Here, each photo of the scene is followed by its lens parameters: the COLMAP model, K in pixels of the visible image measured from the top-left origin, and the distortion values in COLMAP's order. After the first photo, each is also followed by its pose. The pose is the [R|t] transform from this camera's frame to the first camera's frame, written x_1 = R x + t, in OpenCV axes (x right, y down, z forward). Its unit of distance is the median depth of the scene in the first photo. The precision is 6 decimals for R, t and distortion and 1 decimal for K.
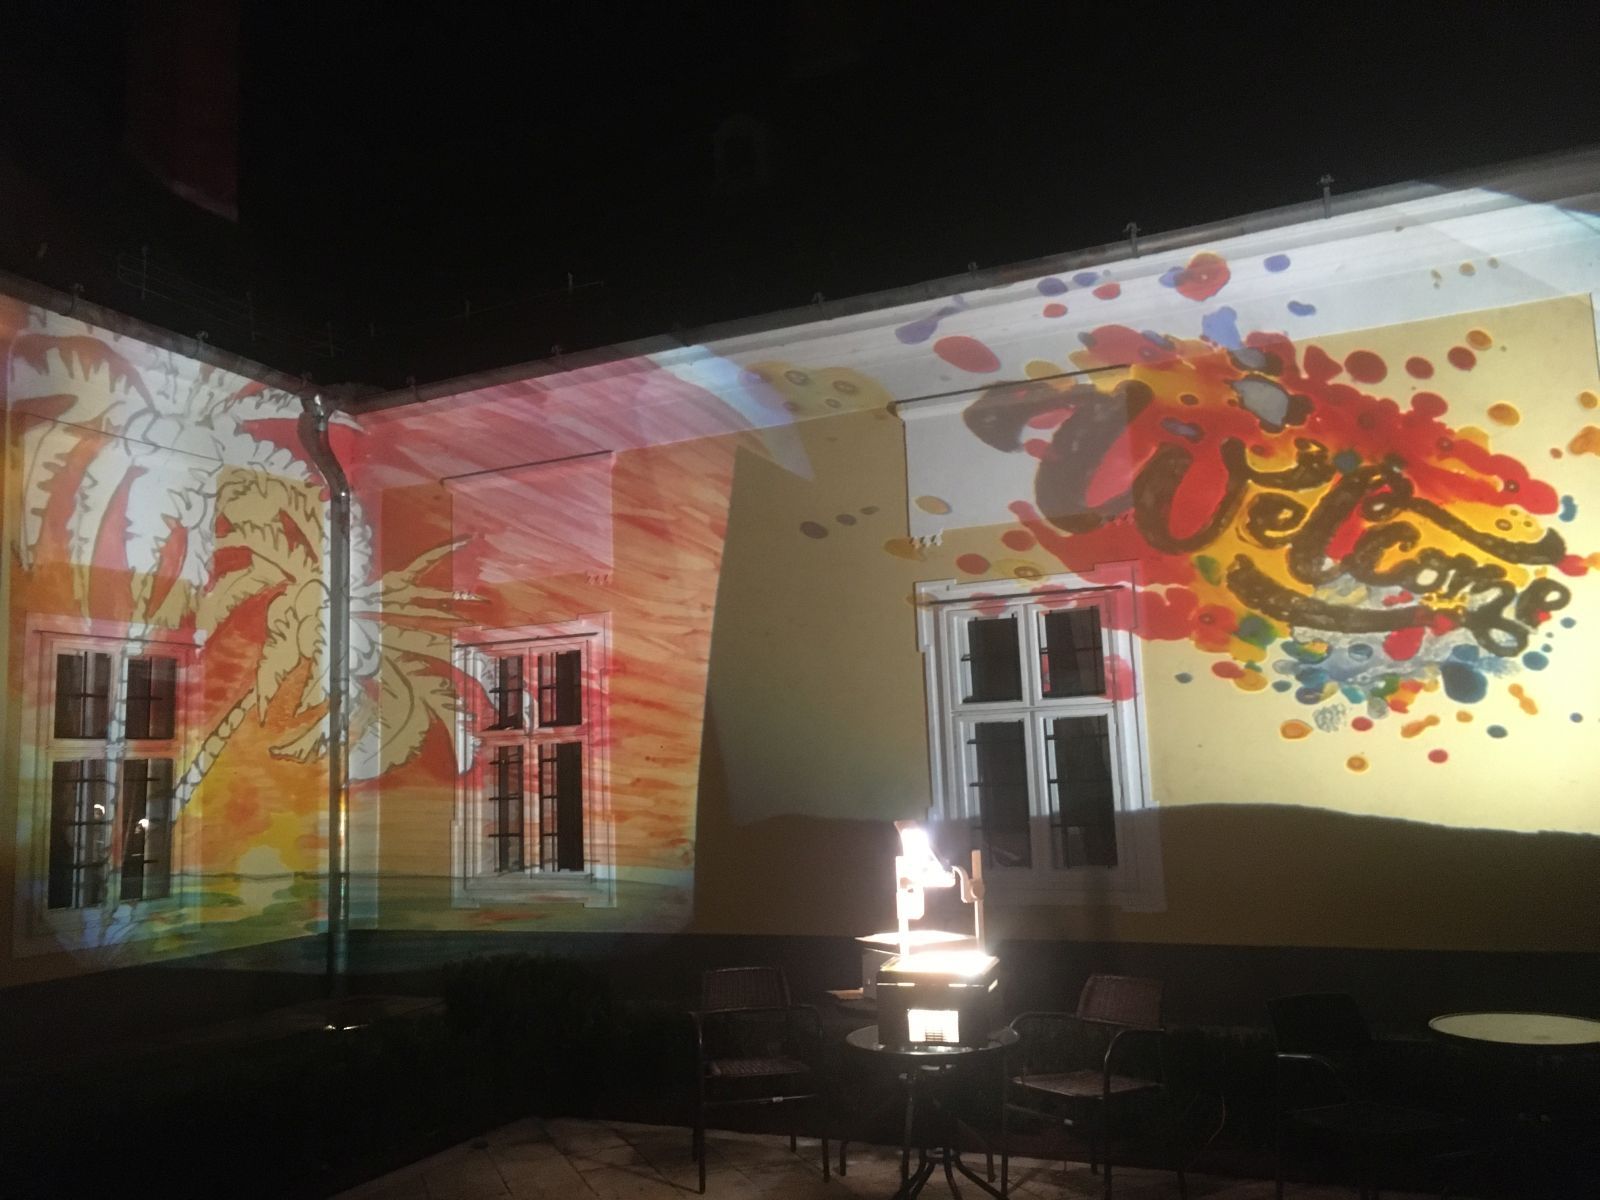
lens RADIAL K [[1356.3, 0, 792.1], [0, 1356.3, 597.9], [0, 0, 1]] dist [0.087126, -0.115354]
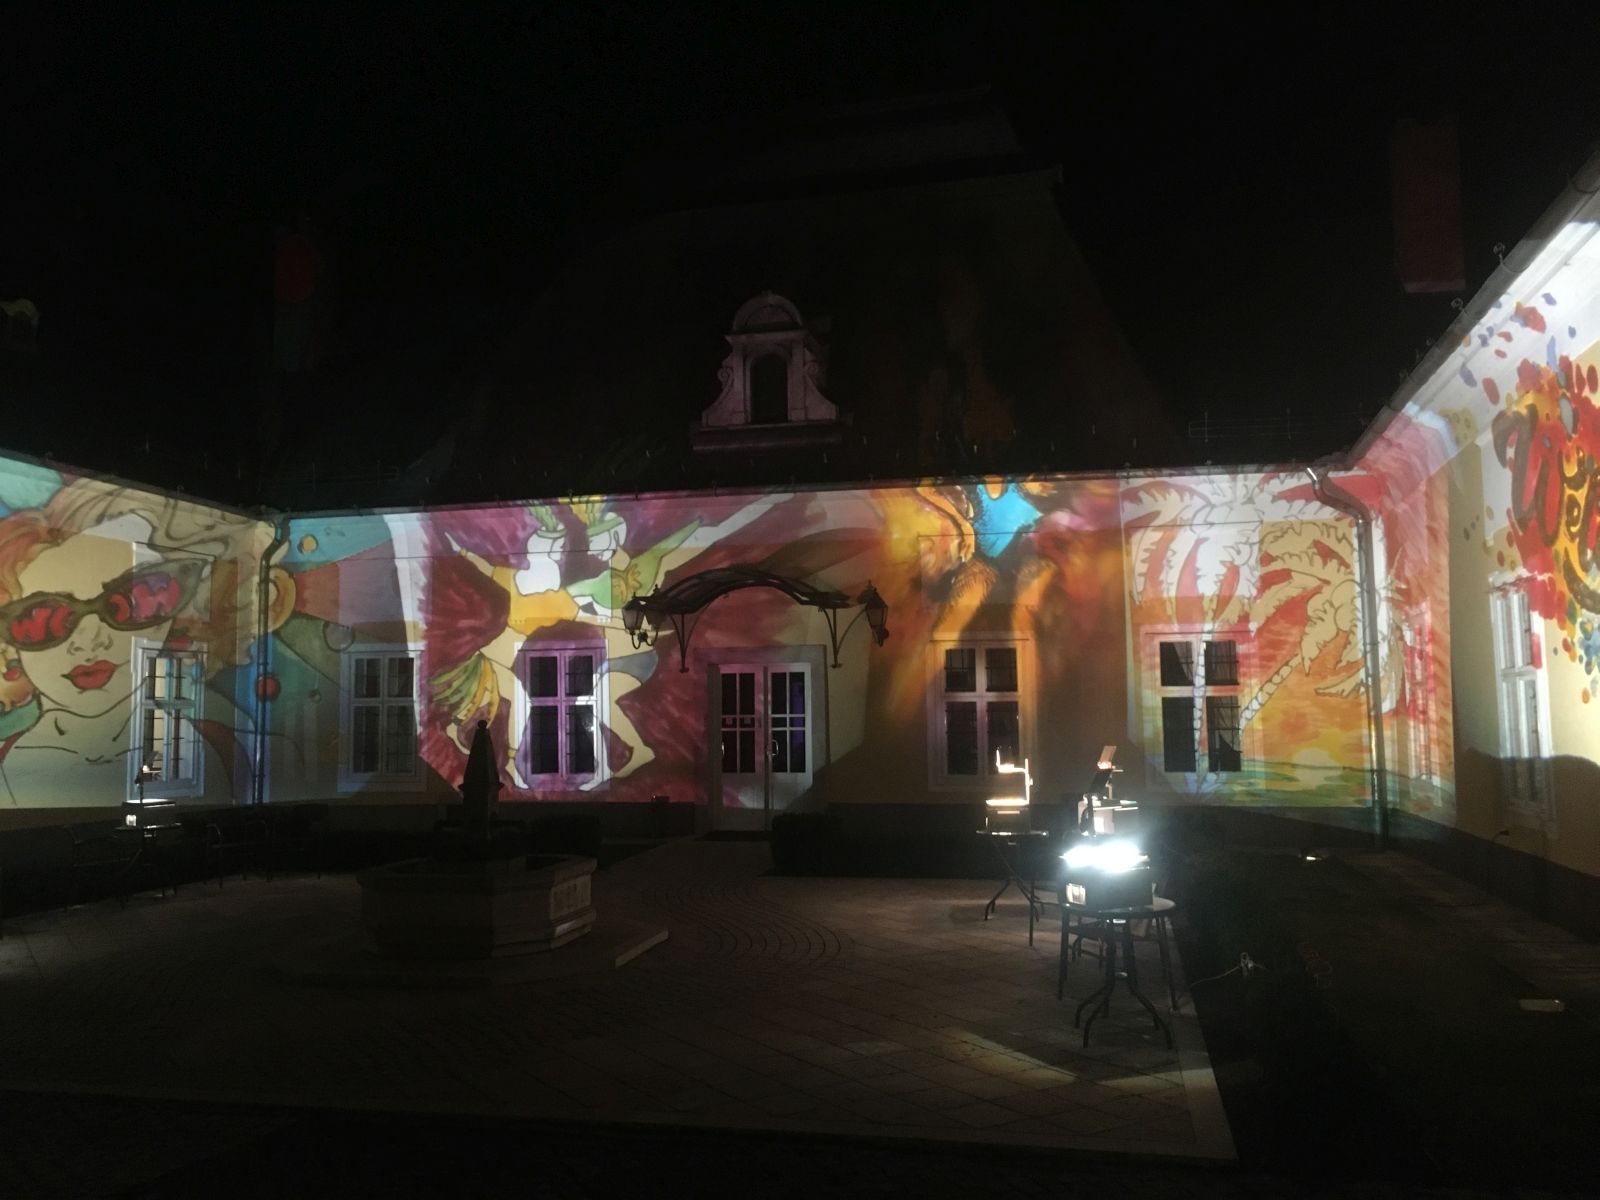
lens RADIAL K [[1356.3, 0, 792.1], [0, 1356.3, 597.9], [0, 0, 1]] dist [0.087126, -0.115354]
pose [[0.198152, -0.053305, -0.978721, 1.143789], [0.129450, 0.991197, -0.027776, -0.034558], [0.971585, -0.121192, 0.203308, 0.081288]]
